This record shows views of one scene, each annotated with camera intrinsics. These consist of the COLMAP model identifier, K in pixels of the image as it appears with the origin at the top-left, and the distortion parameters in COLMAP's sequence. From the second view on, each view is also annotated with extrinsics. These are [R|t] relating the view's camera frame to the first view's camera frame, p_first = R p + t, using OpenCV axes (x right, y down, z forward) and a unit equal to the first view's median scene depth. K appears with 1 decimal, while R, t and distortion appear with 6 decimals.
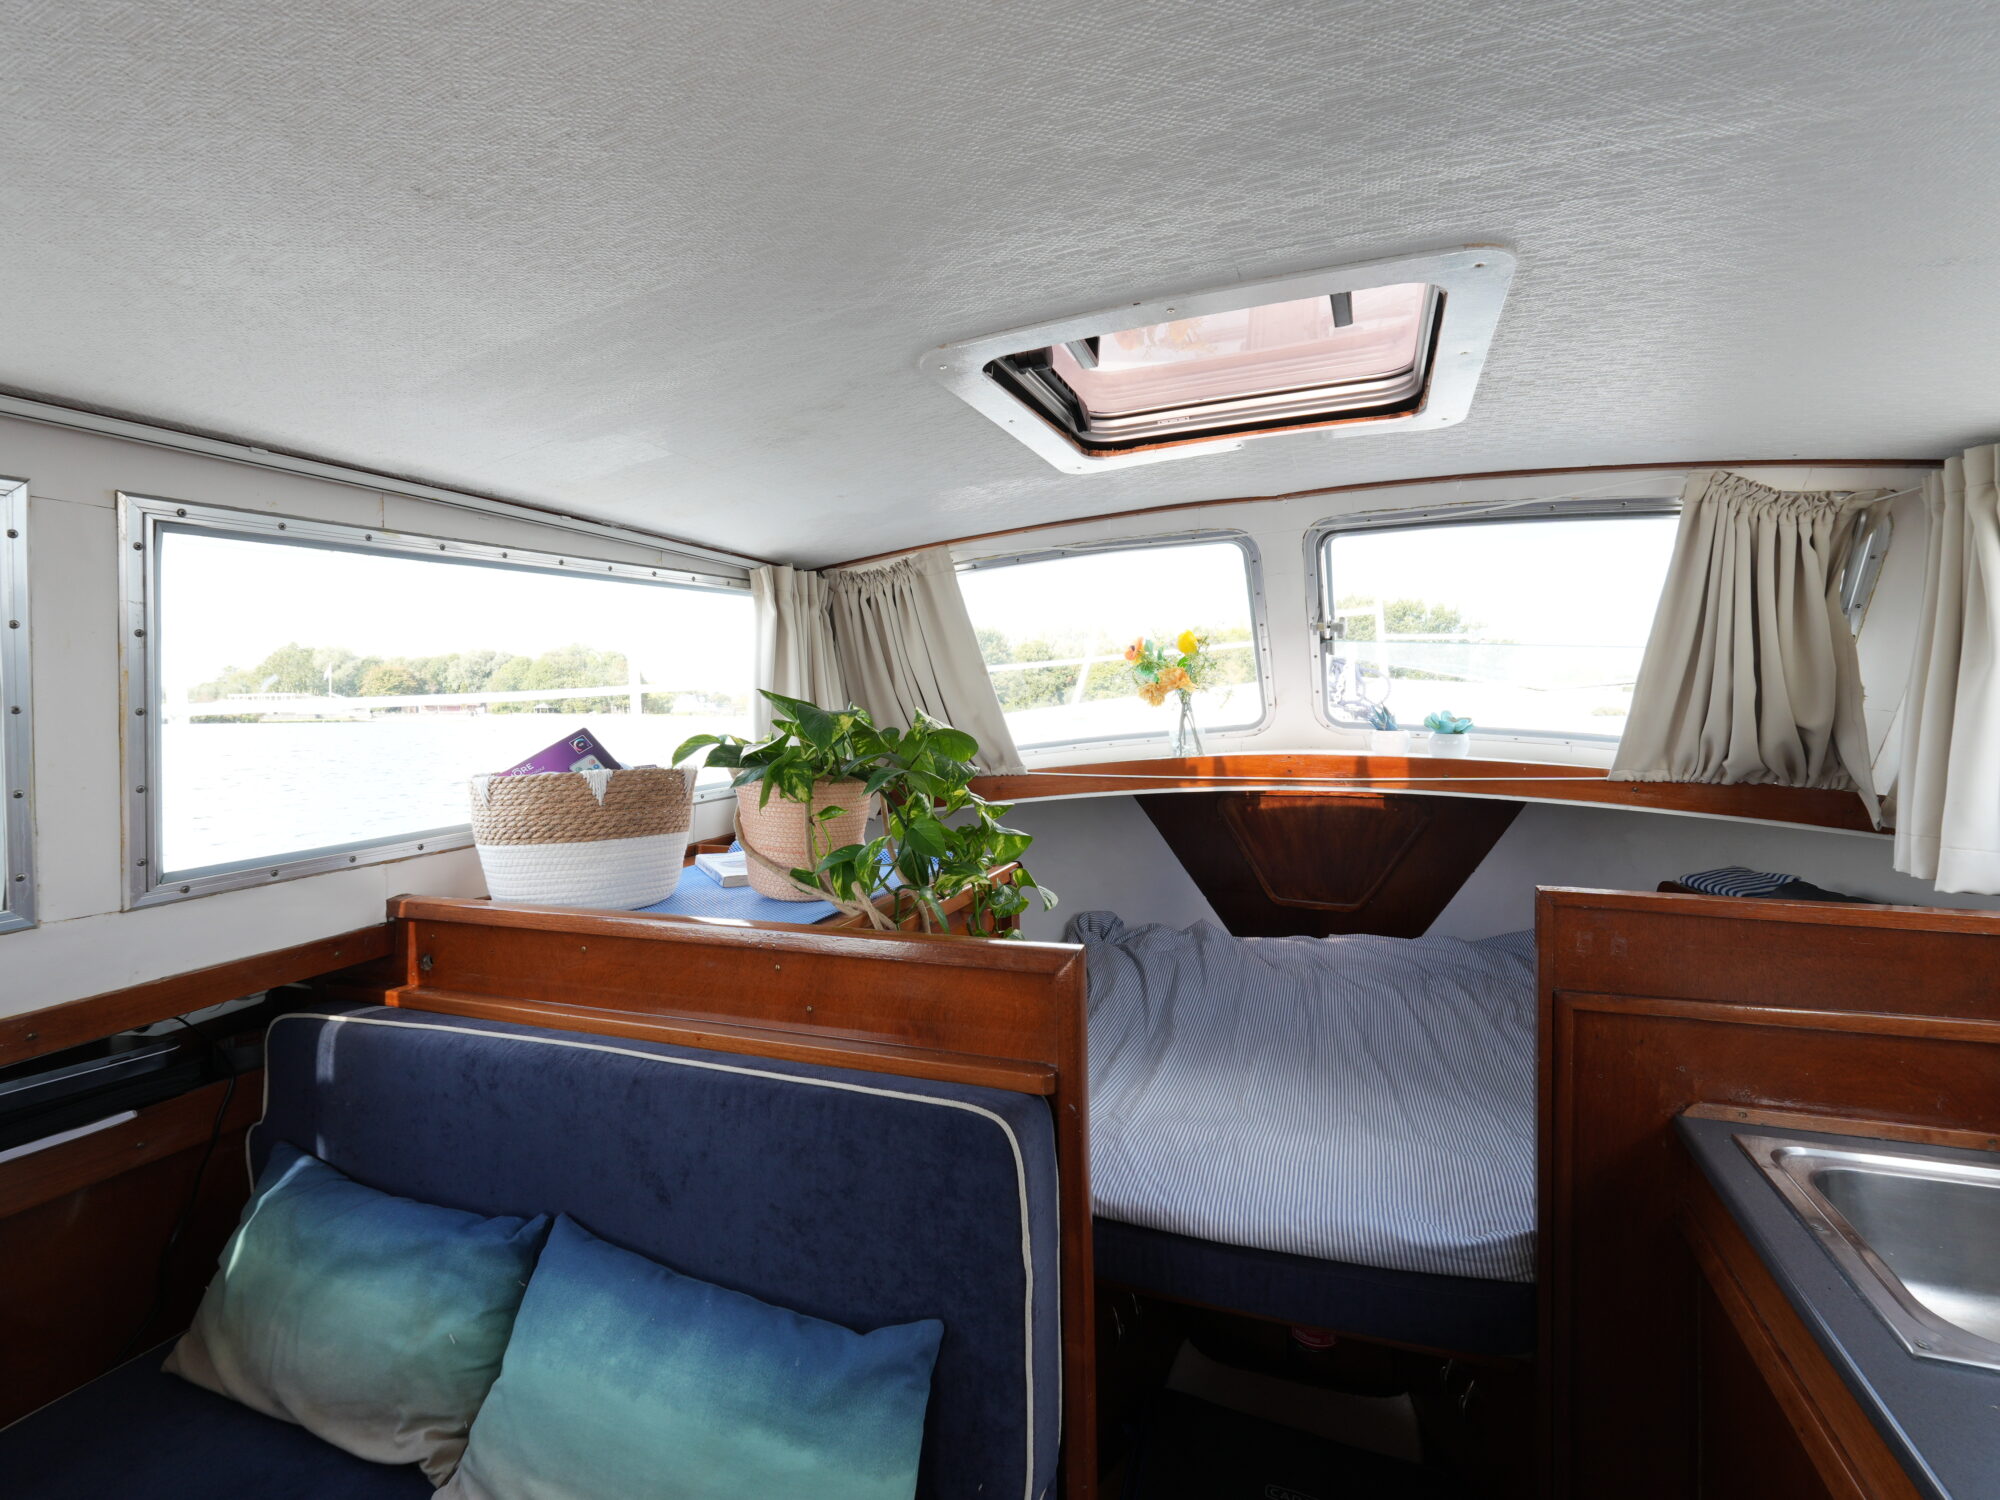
lens RADIAL K [[938.9, 0, 999.2], [0, 938.9, 752.8], [0, 0, 1]] dist [-0.002372, 0.000552]
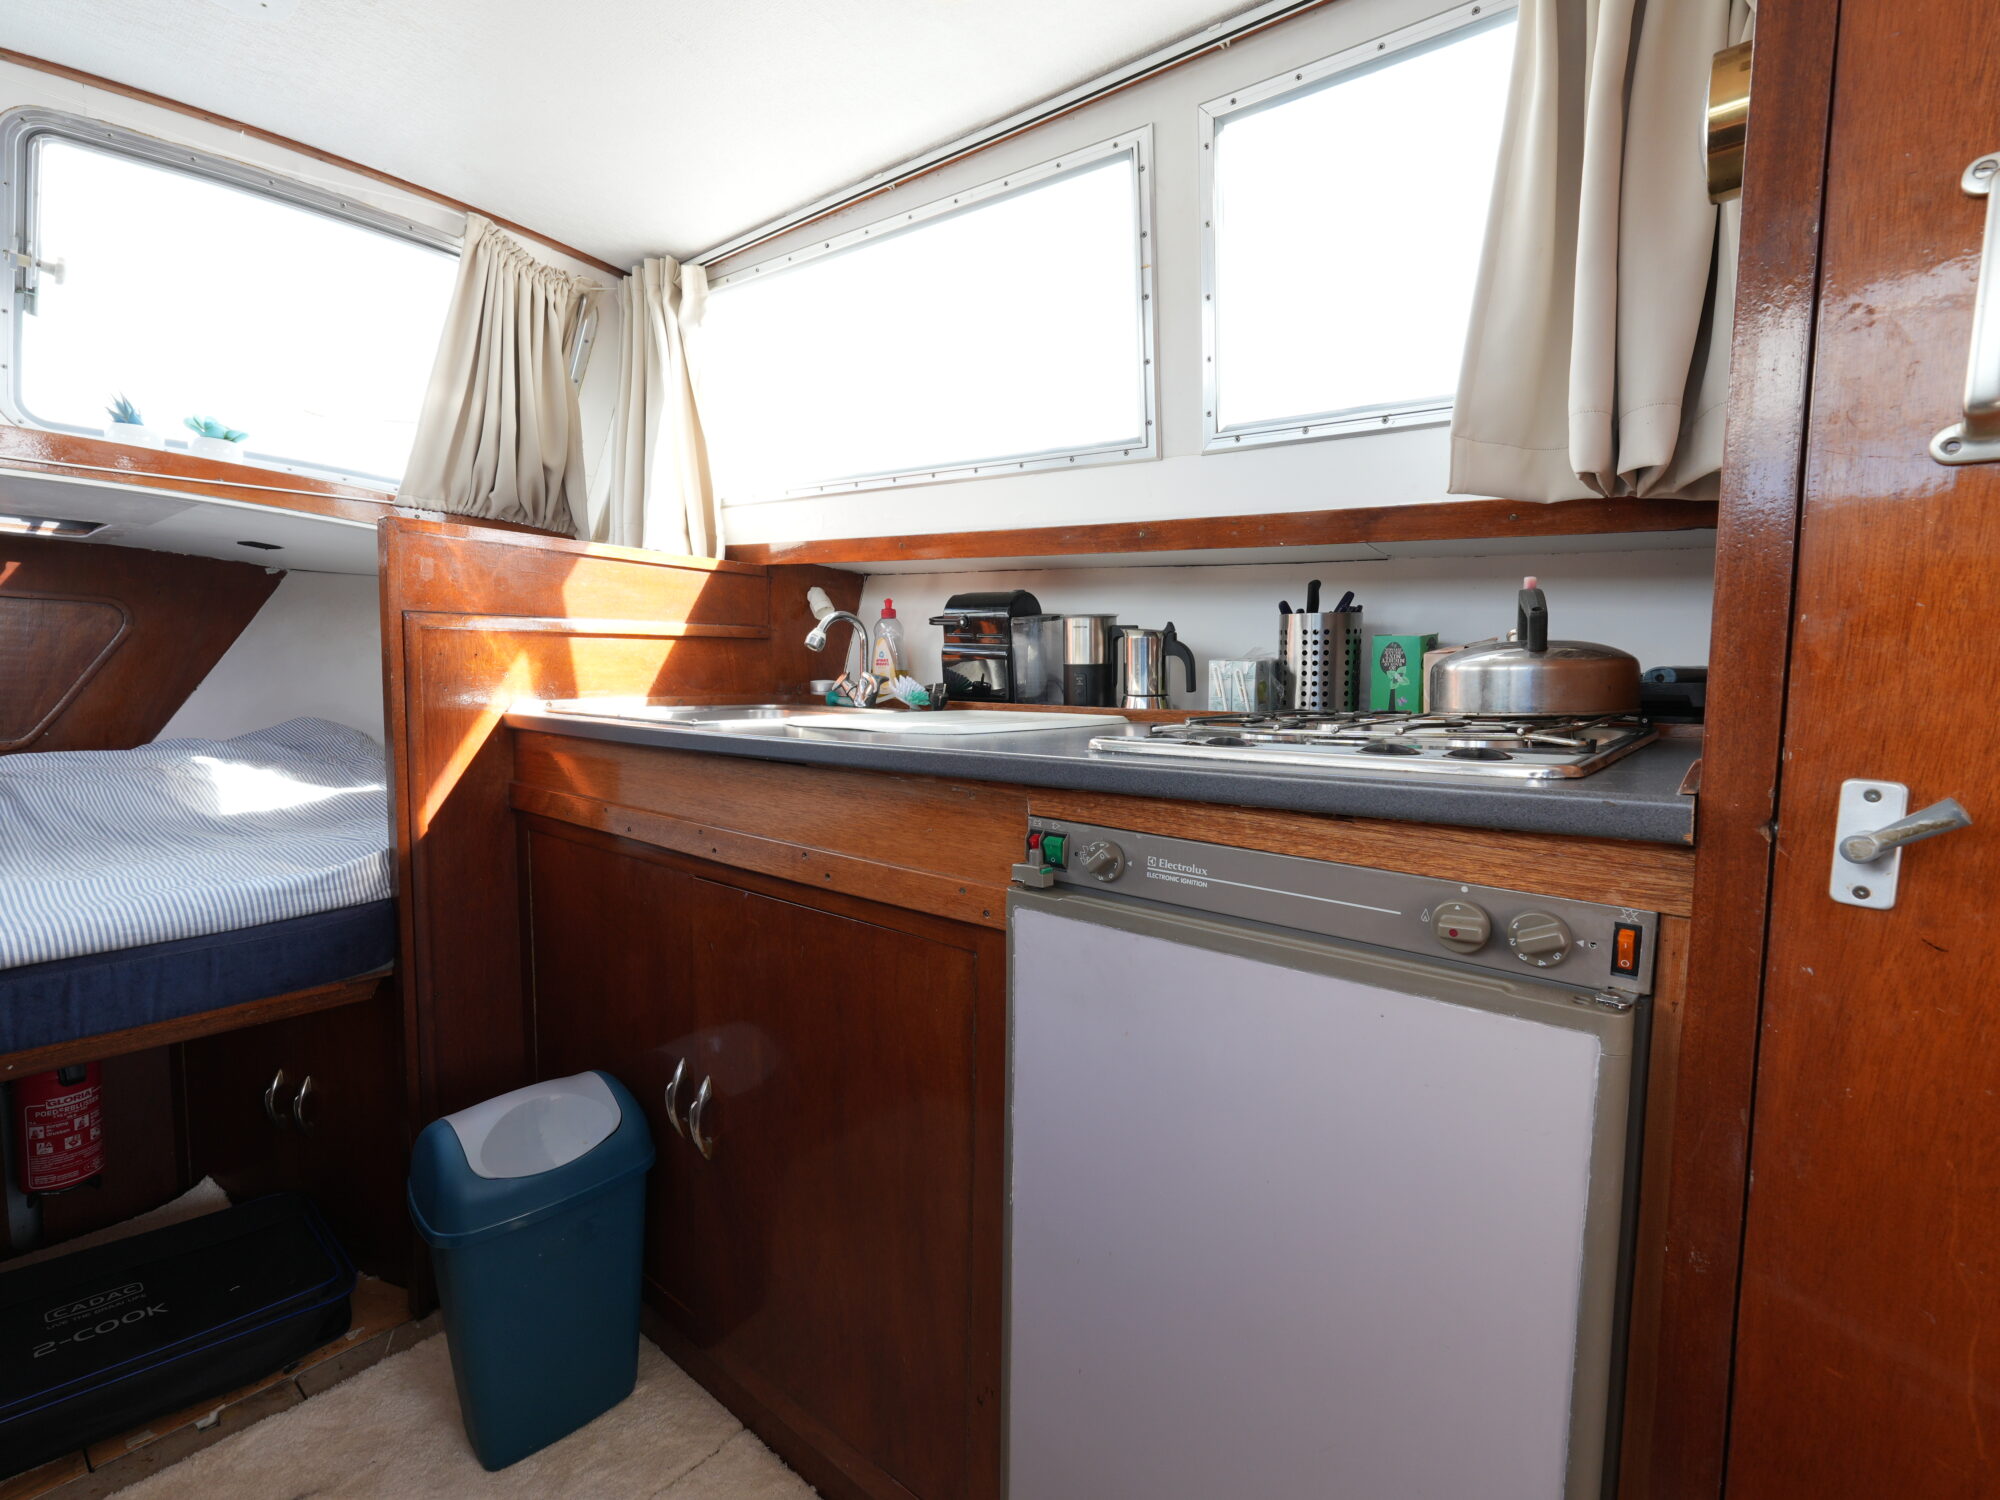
lens RADIAL K [[938.9, 0, 1000.9], [0, 938.9, 742.2], [0, 0, 1]] dist [-0.002372, 0.000552]
pose [[0.313907, -0.044319, 0.948419, -0.192951], [0.025275, 0.998946, 0.038315, 0.318841], [-0.949117, 0.011944, 0.314696, -0.000484]]
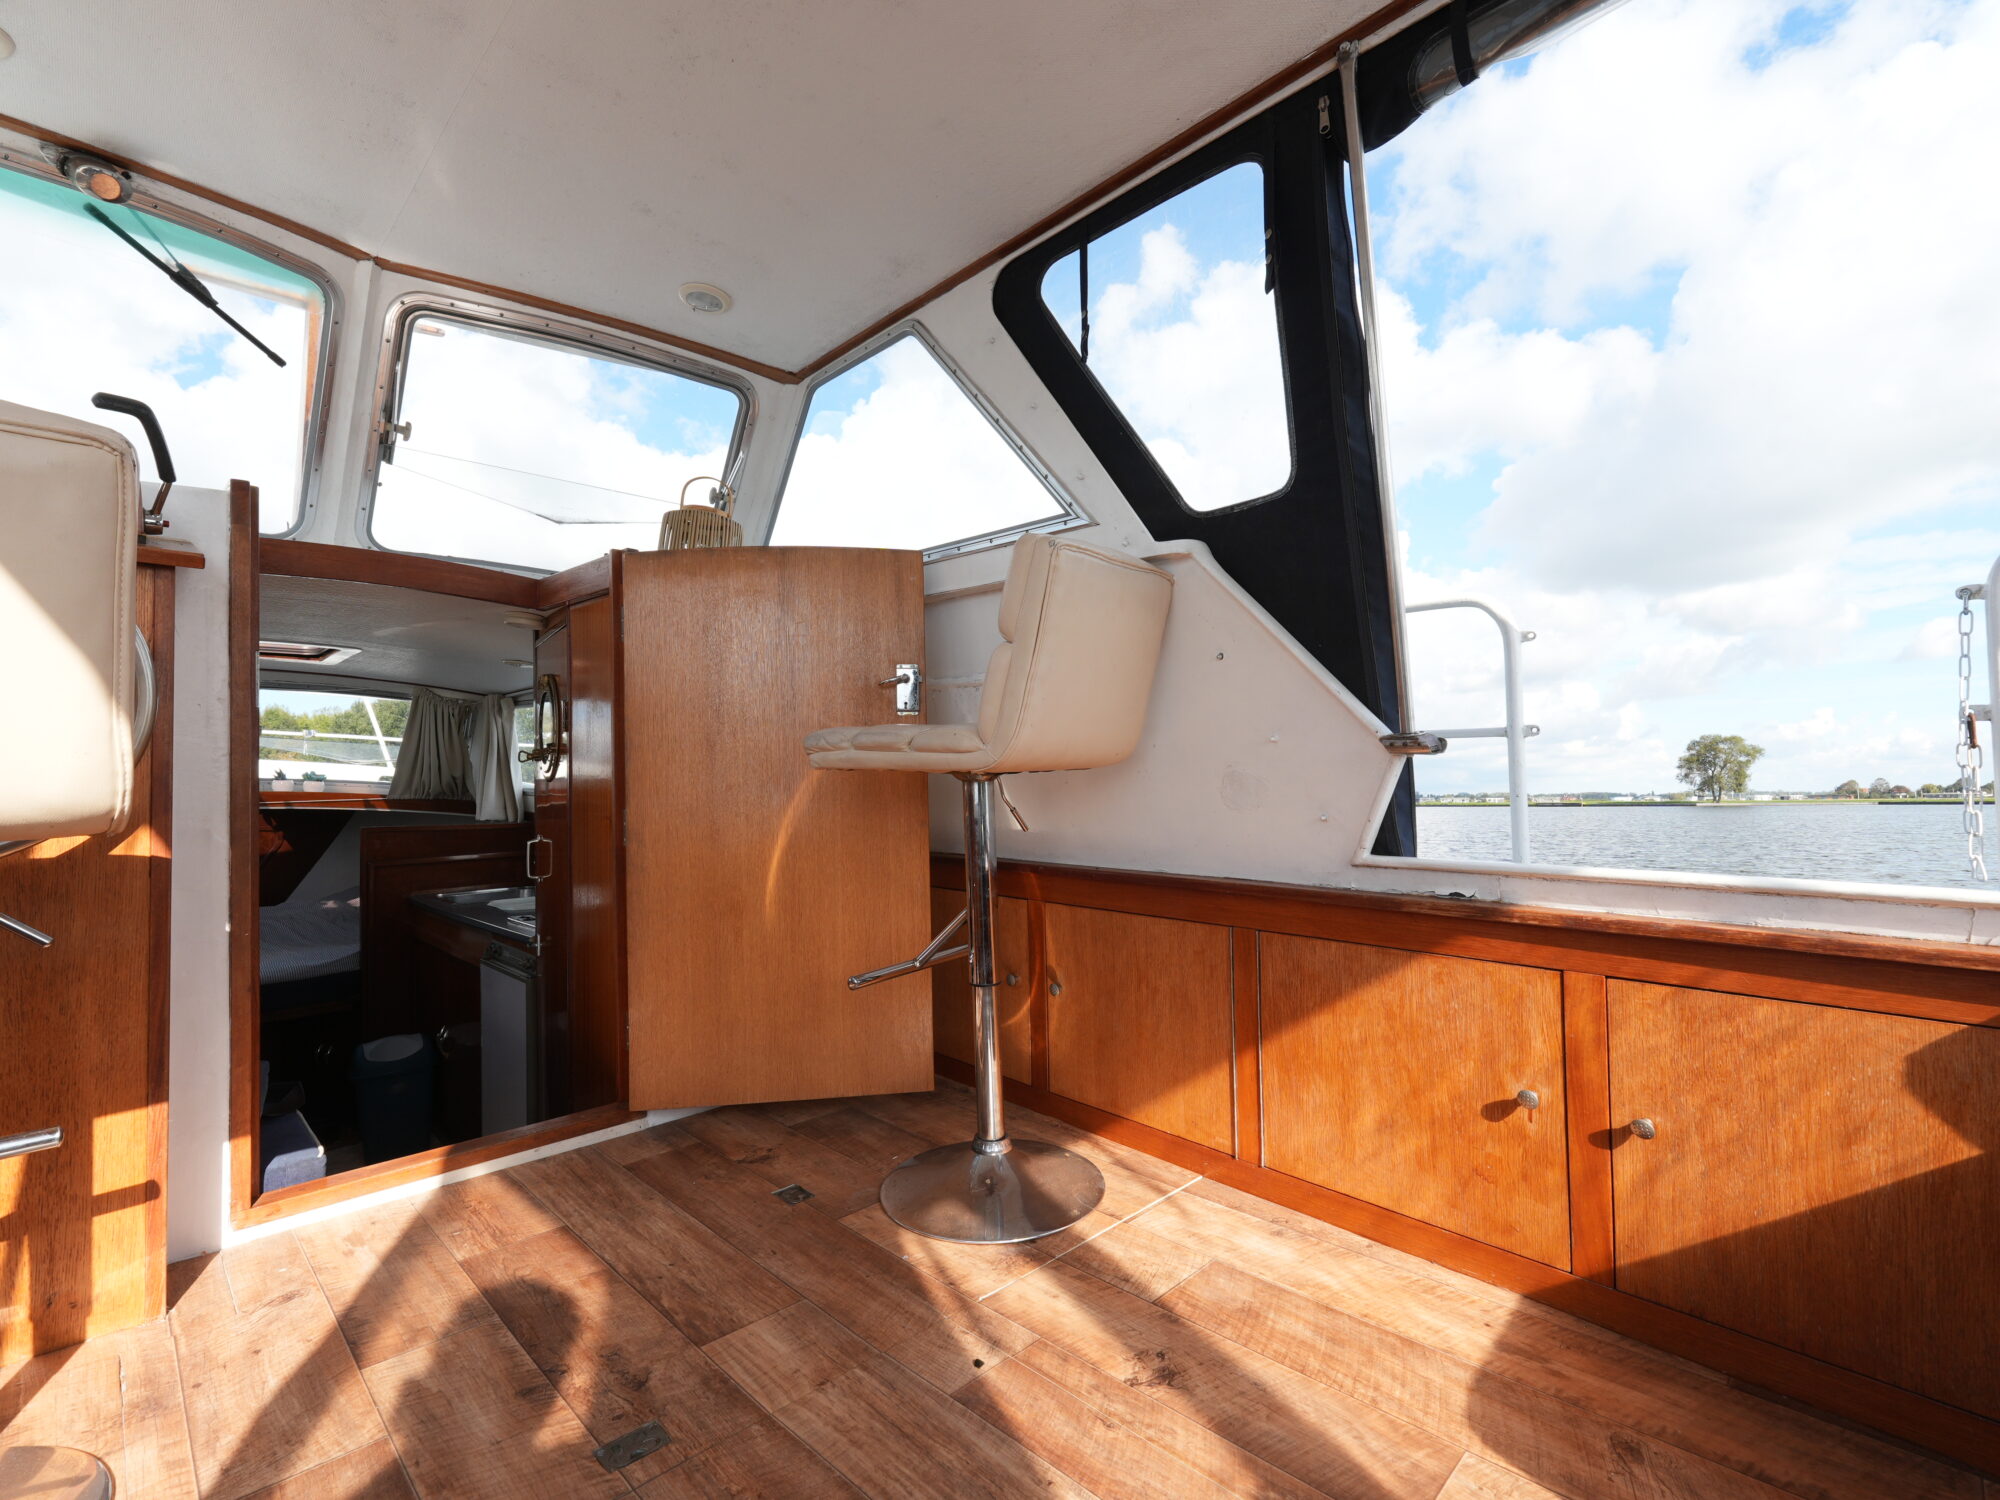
lens RADIAL K [[938.9, 0, 1003.6], [0, 938.9, 749.0], [0, 0, 1]] dist [-0.002372, 0.000552]
pose [[0.410231, 0.044033, 0.910918, -1.079122], [0.048793, 0.996343, -0.070137, 0.170981], [-0.910675, 0.073218, 0.406583, -1.712938]]
